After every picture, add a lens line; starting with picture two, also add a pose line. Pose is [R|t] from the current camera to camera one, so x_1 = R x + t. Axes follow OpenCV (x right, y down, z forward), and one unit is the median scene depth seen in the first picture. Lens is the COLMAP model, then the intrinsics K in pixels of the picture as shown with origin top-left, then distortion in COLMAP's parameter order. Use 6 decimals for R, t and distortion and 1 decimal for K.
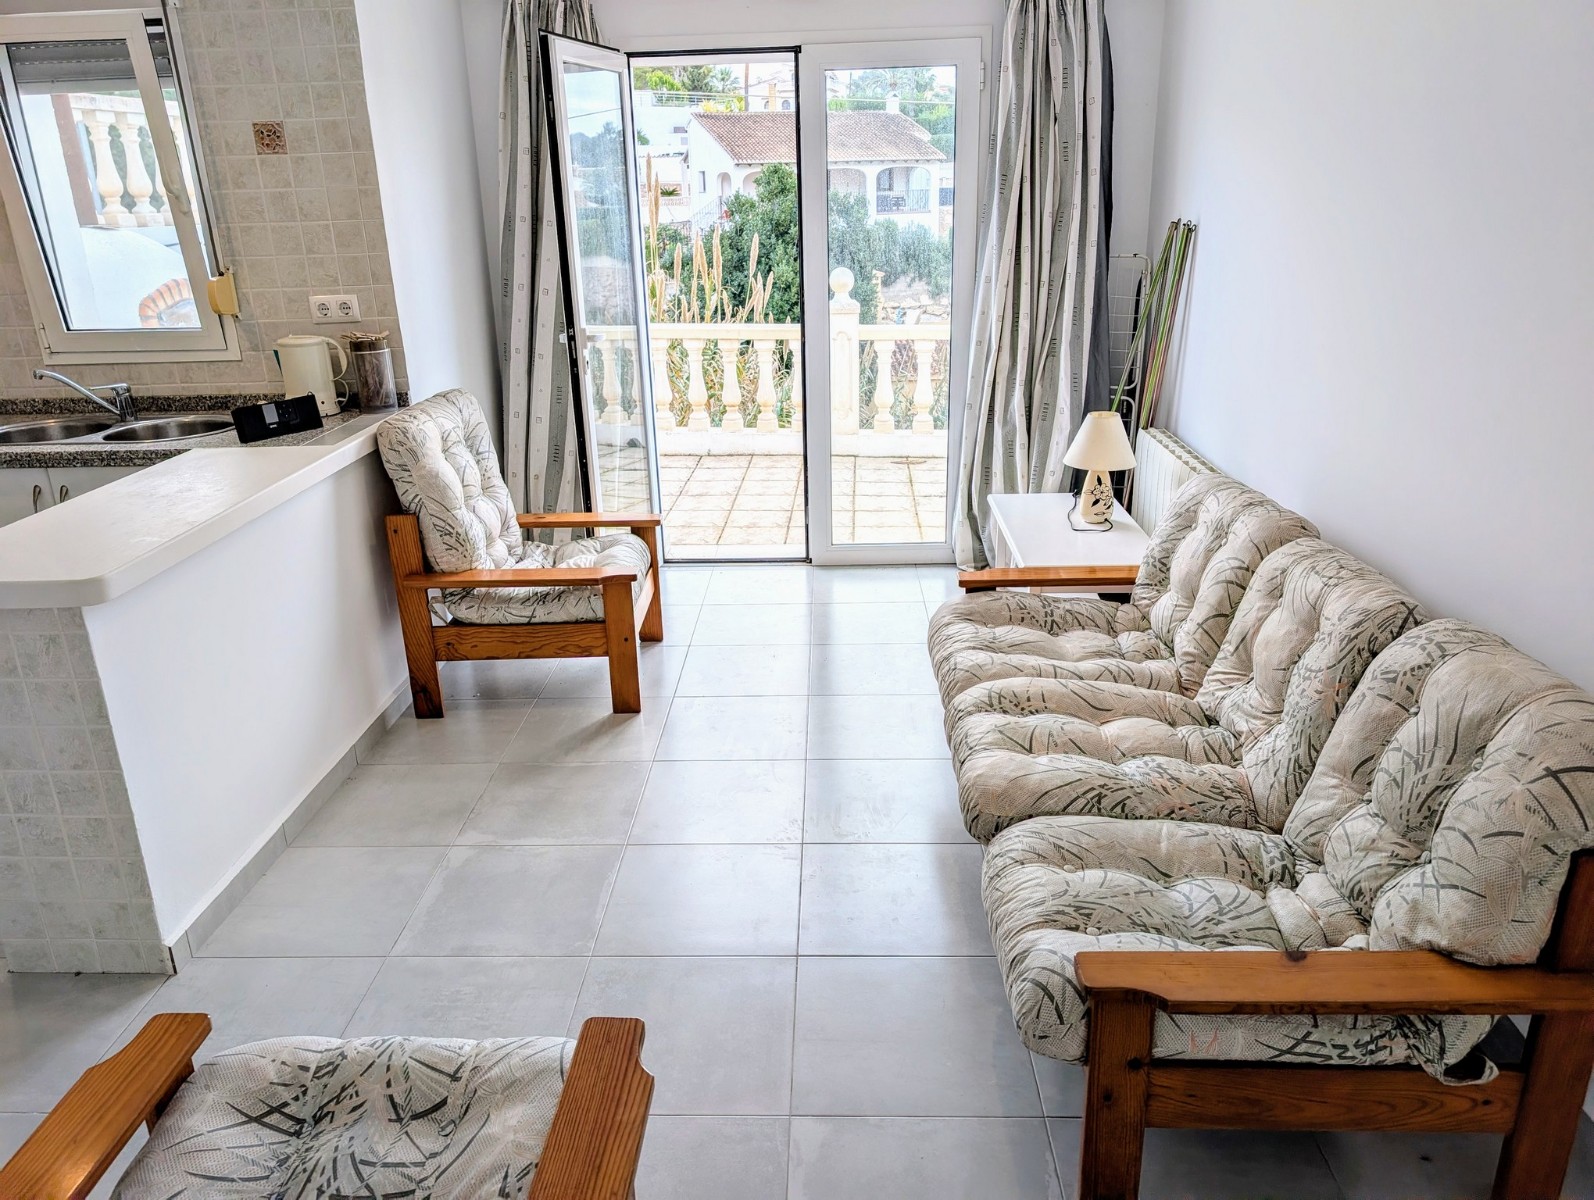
lens RADIAL K [[1136.1, 0, 797.0], [0, 1136.1, 600.0], [0, 0, 1]] dist [0.003949, 0.004582]
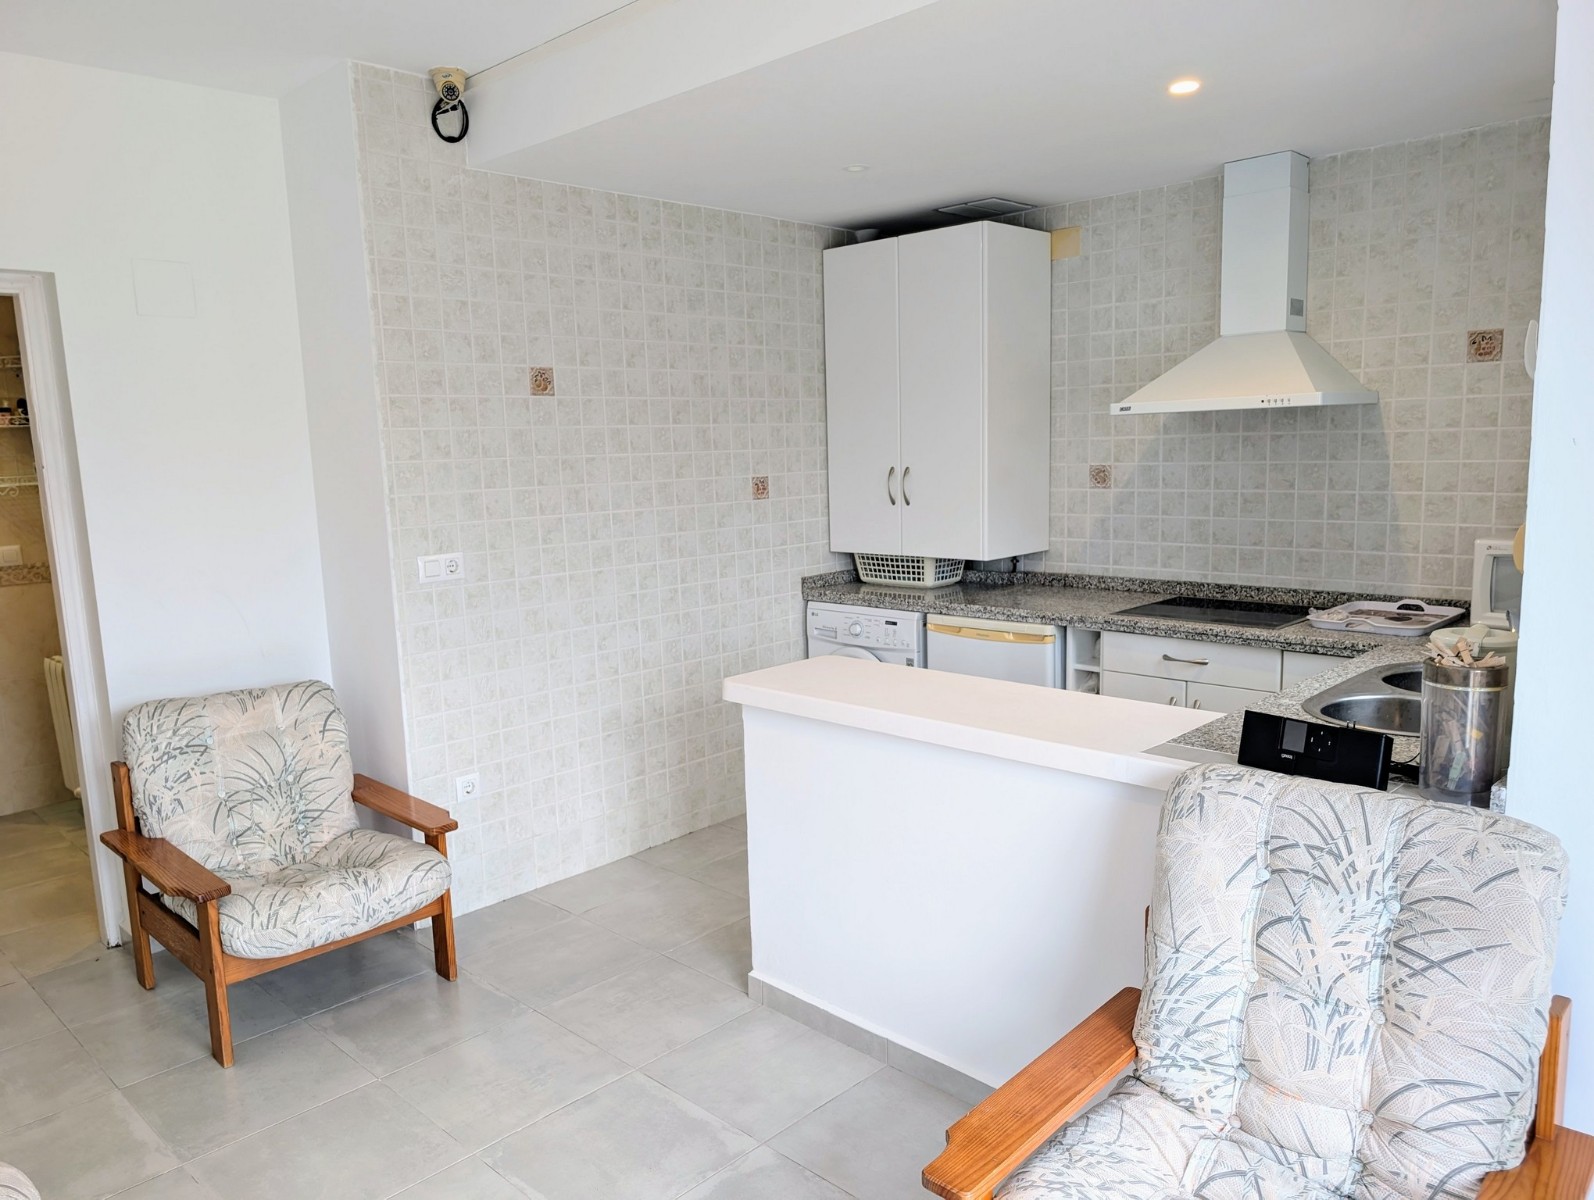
lens RADIAL K [[1149.7, 0, 792.2], [0, 1149.7, 613.7], [0, 0, 1]] dist [0.027957, -0.033361]
pose [[-0.678460, 0.154516, -0.718204, 0.193836], [-0.206111, 0.898329, 0.387974, -0.384341], [0.705131, 0.411255, -0.577633, 1.075900]]
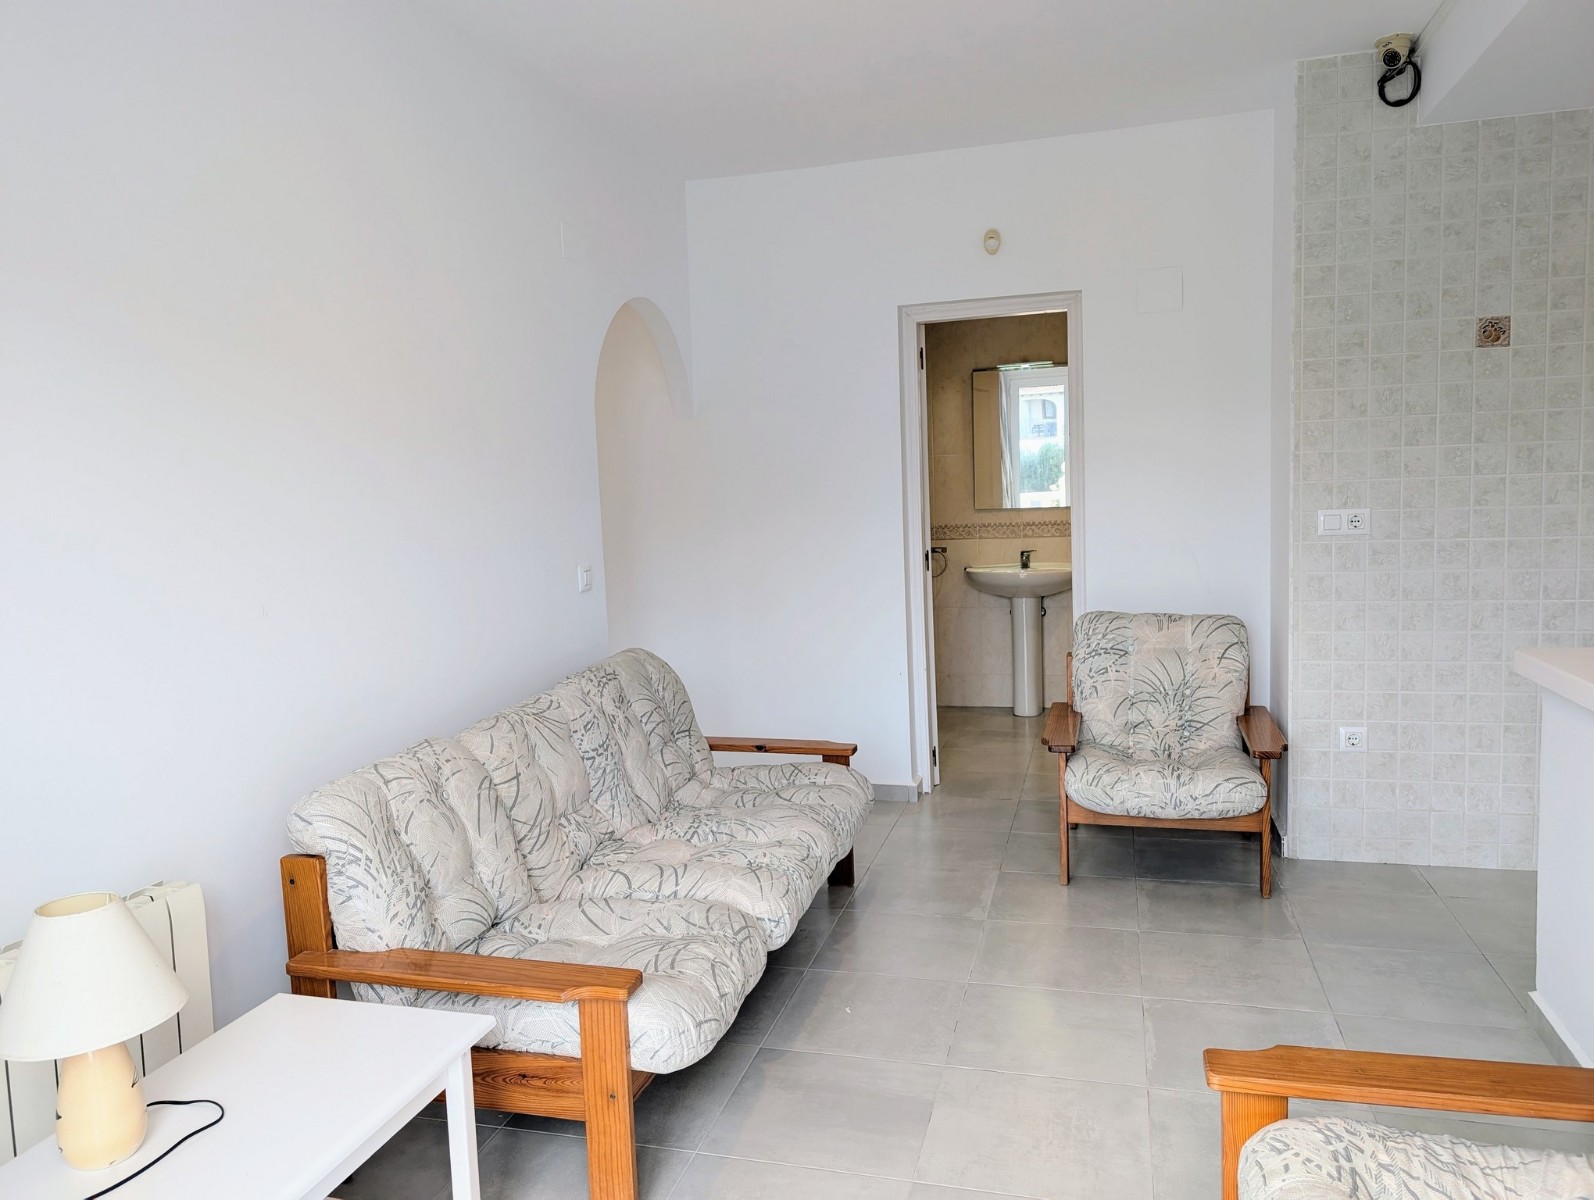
lens RADIAL K [[1135.2, 0, 790.4], [0, 1135.2, 608.2], [0, 0, 1]] dist [0.028403, -0.029680]
pose [[-0.965131, 0.033530, 0.259613, -0.074507], [0.144145, 0.895930, 0.420156, -0.403511], [-0.218507, 0.442927, -0.869523, 1.284413]]
